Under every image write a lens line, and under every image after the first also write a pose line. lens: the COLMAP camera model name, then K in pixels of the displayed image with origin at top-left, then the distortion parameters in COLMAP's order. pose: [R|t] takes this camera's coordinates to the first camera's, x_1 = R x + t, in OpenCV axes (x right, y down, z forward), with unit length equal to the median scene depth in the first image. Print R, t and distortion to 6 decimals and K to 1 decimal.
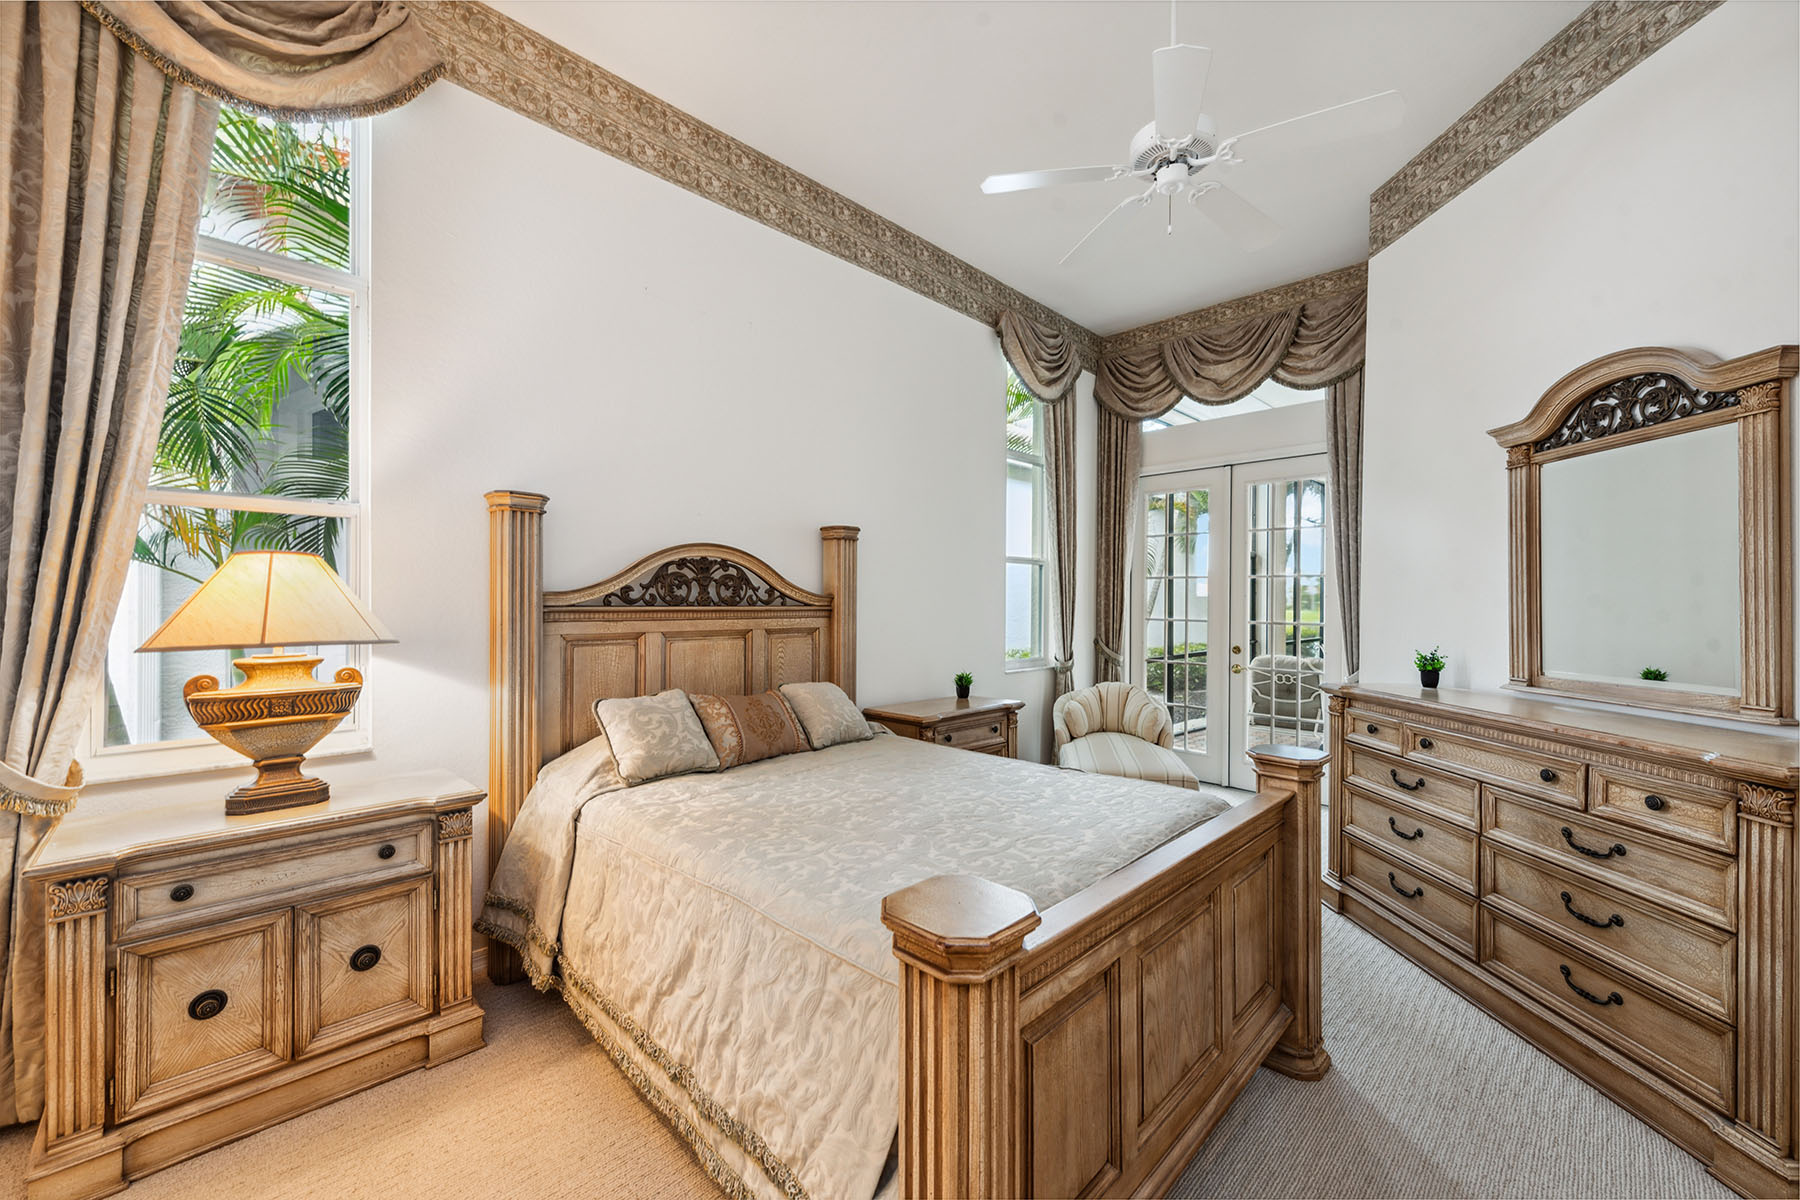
lens RADIAL K [[699.4, 0, 903.0], [0, 699.4, 597.8], [0, 0, 1]] dist [0.008525, -0.003540]
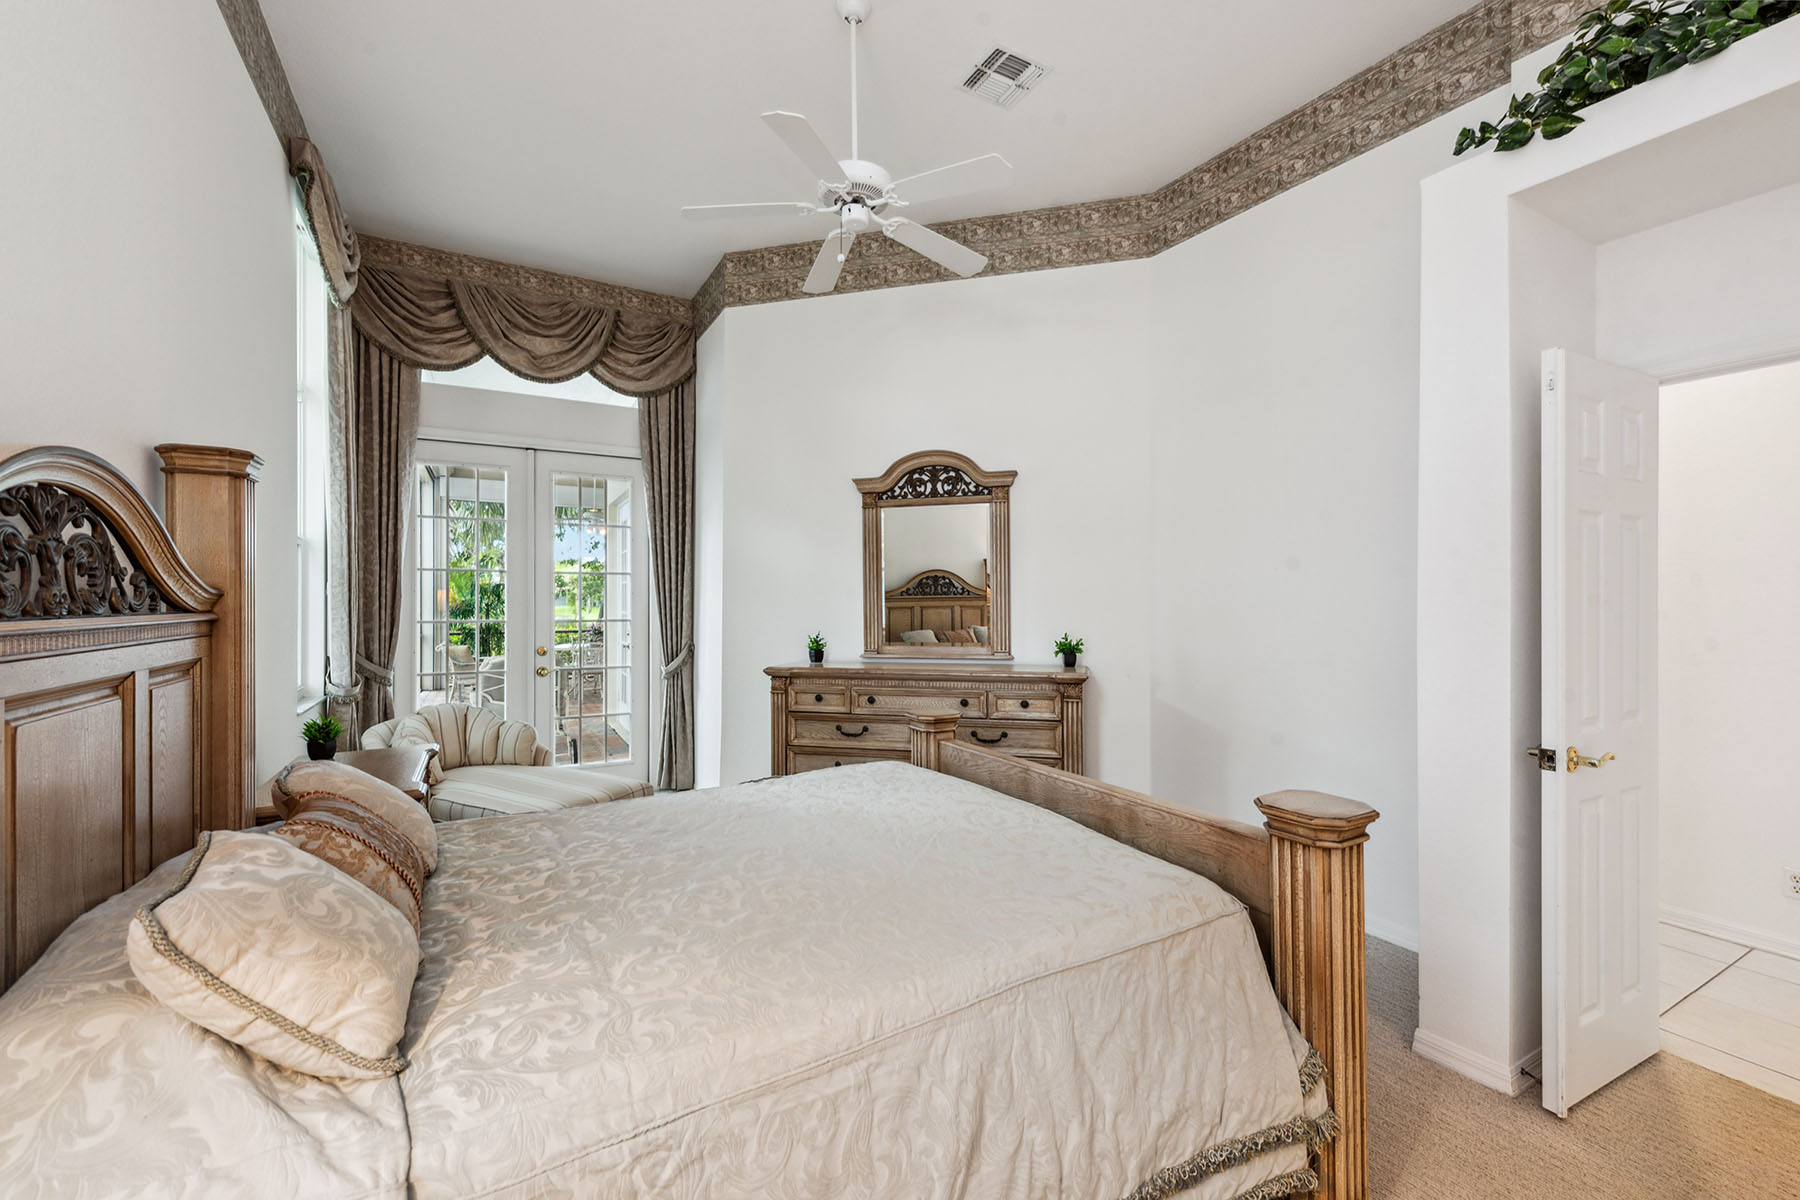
lens RADIAL K [[733.2, 0, 900.0], [0, 733.2, 600.0], [0, 0, 1]] dist [0.009574, -0.000660]
pose [[0.270374, -0.006964, 0.962730, -0.544890], [-0.001672, 0.999969, 0.007703, -0.001811], [-0.962754, -0.003693, 0.270354, 0.468352]]
